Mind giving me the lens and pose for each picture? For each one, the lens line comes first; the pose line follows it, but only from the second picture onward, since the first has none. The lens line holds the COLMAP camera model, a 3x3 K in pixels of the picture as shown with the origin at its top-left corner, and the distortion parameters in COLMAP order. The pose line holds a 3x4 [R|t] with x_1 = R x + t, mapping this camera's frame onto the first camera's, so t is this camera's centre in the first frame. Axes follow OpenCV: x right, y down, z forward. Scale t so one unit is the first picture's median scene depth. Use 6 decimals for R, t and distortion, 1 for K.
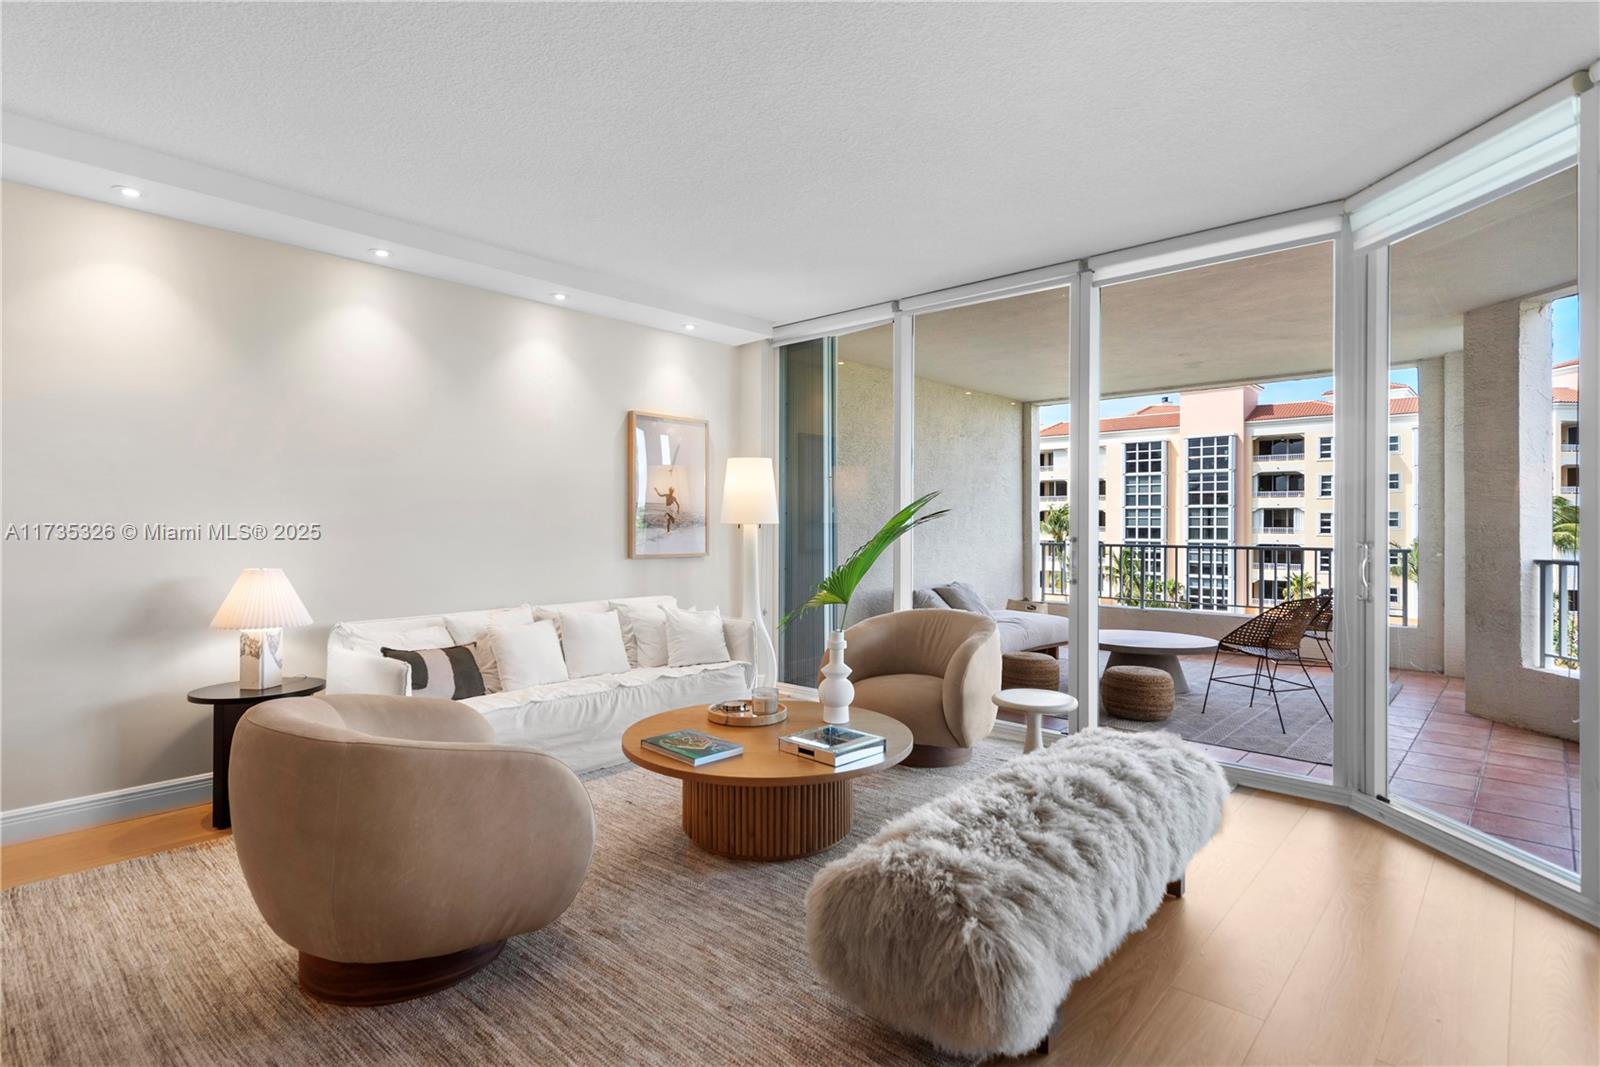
lens RADIAL K [[832.1, 0, 789.9], [0, 832.1, 522.0], [0, 0, 1]] dist [0.014367, 0.000036]
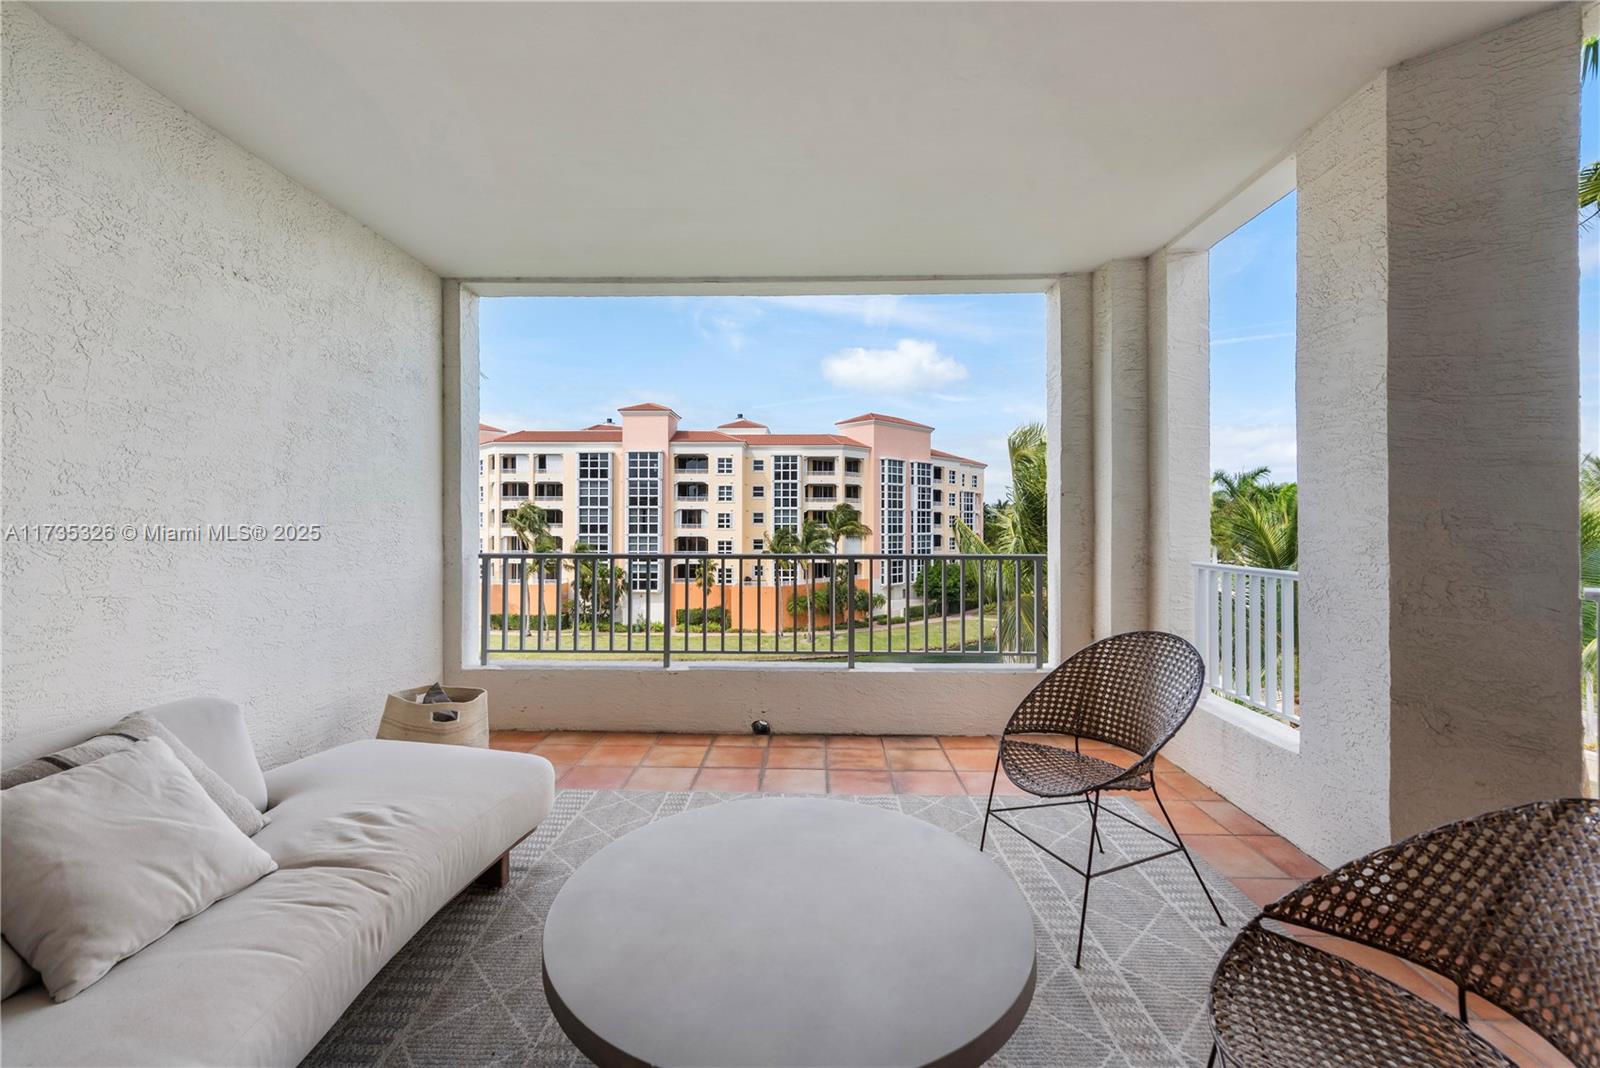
lens RADIAL K [[648.6, 0, 792.3], [0, 648.6, 522.6], [0, 0, 1]] dist [0.006098, -0.001808]
pose [[0.760095, -0.002037, 0.649809, 0.037406], [-0.000335, 0.999994, 0.003526, 0.000748], [-0.649812, -0.002898, 0.760090, 0.114007]]
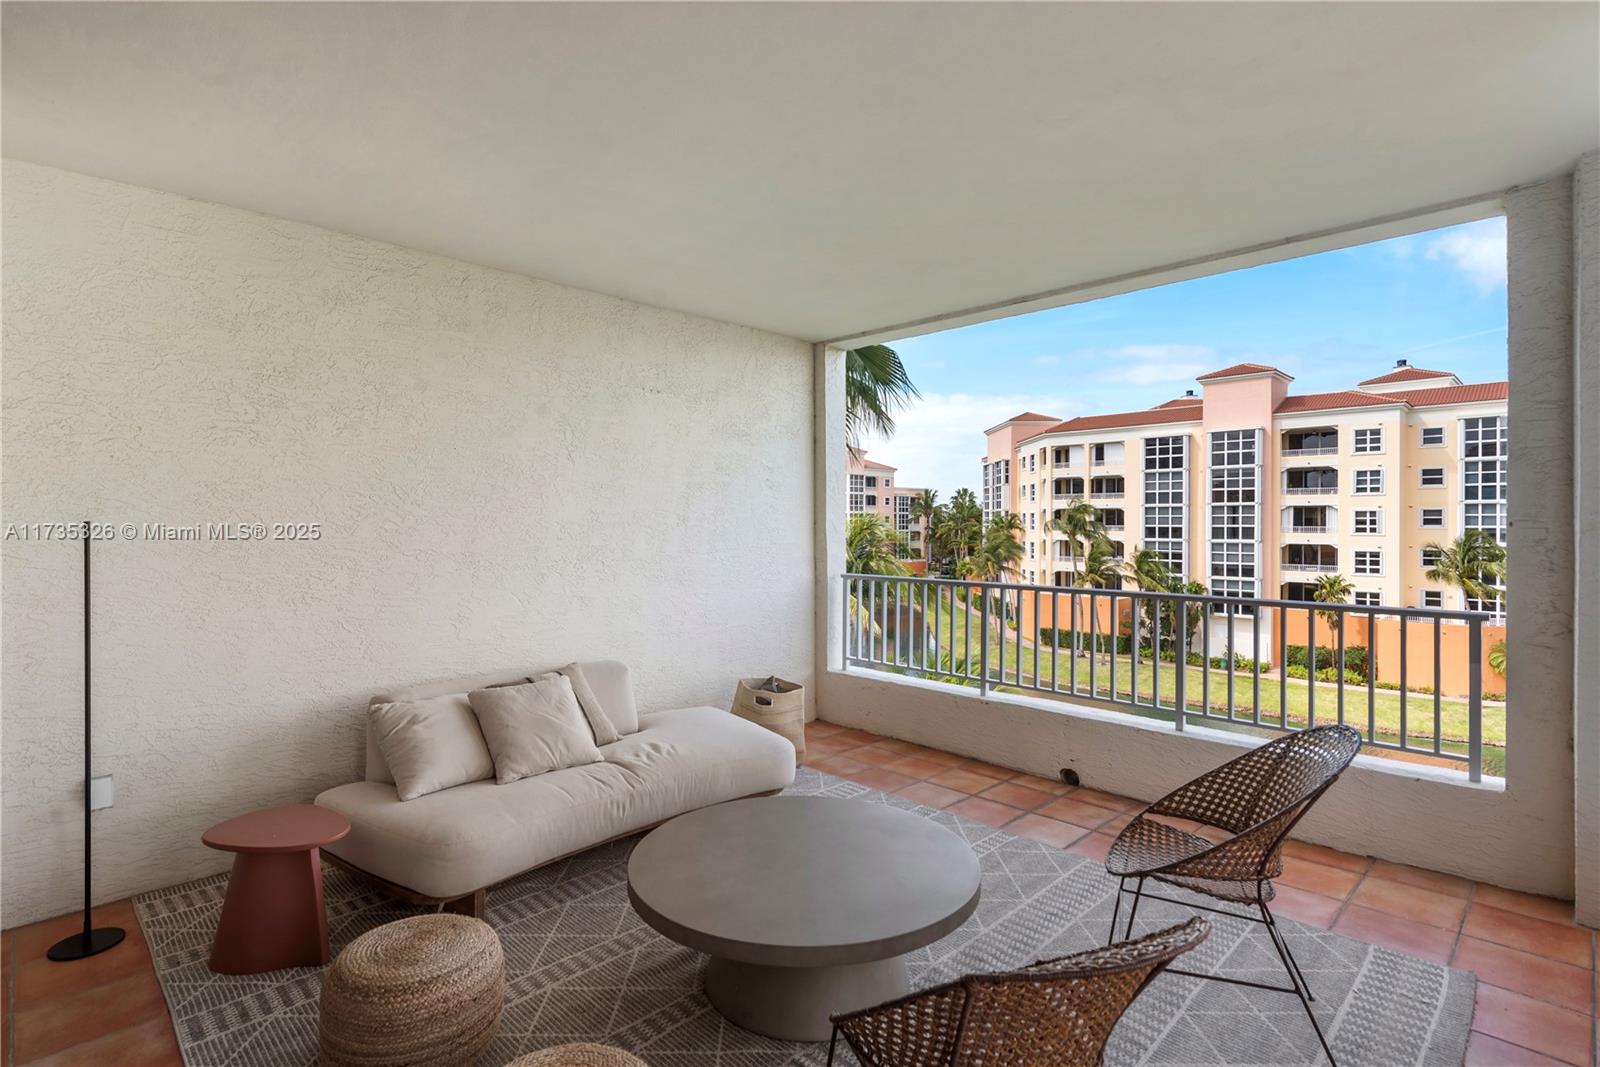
lens RADIAL K [[788.6, 0, 810.7], [0, 788.6, 525.8], [0, 0, 1]] dist [0.016034, -0.002572]
pose [[0.999147, -0.002728, -0.041202, 0.060977], [0.003060, 0.999963, 0.008009, -0.003018], [0.041179, -0.008129, 0.999119, 0.086223]]
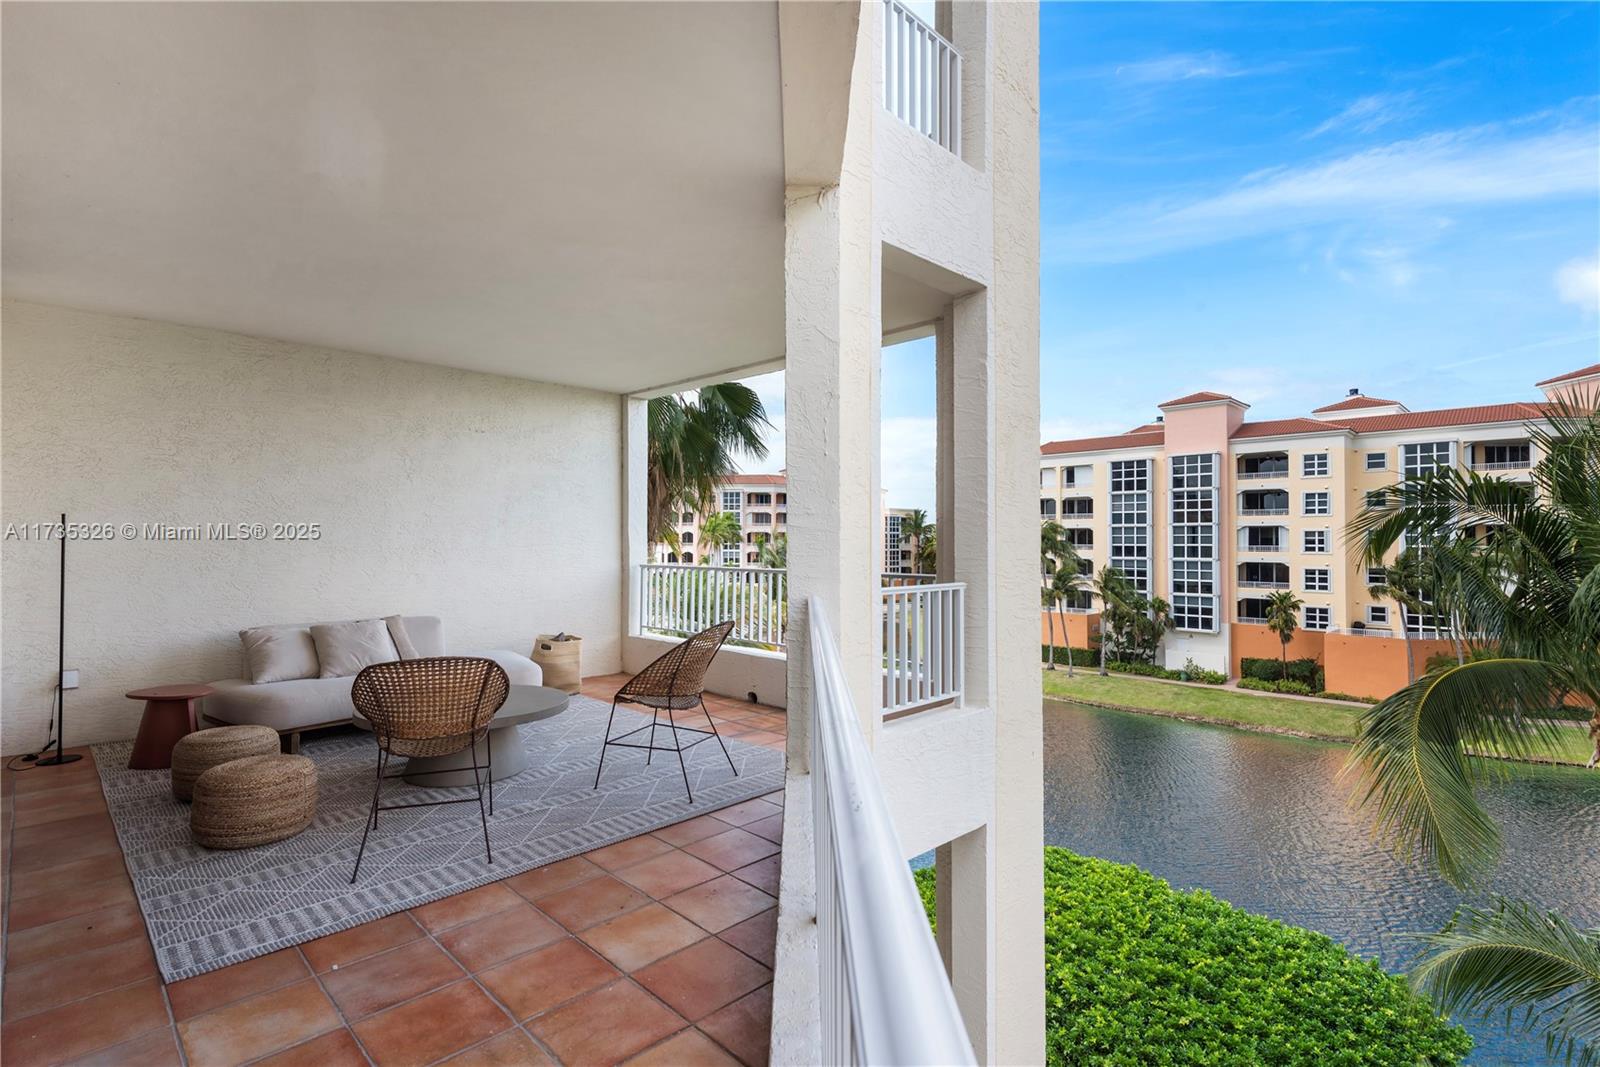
lens RADIAL K [[788.6, 0, 837.4], [0, 788.6, 535.2], [0, 0, 1]] dist [0.016034, -0.002572]
pose [[0.999303, -0.000637, -0.037325, 0.112511], [0.000361, 0.999973, -0.007397, 0.000827], [0.037328, 0.007378, 0.999276, 0.040426]]
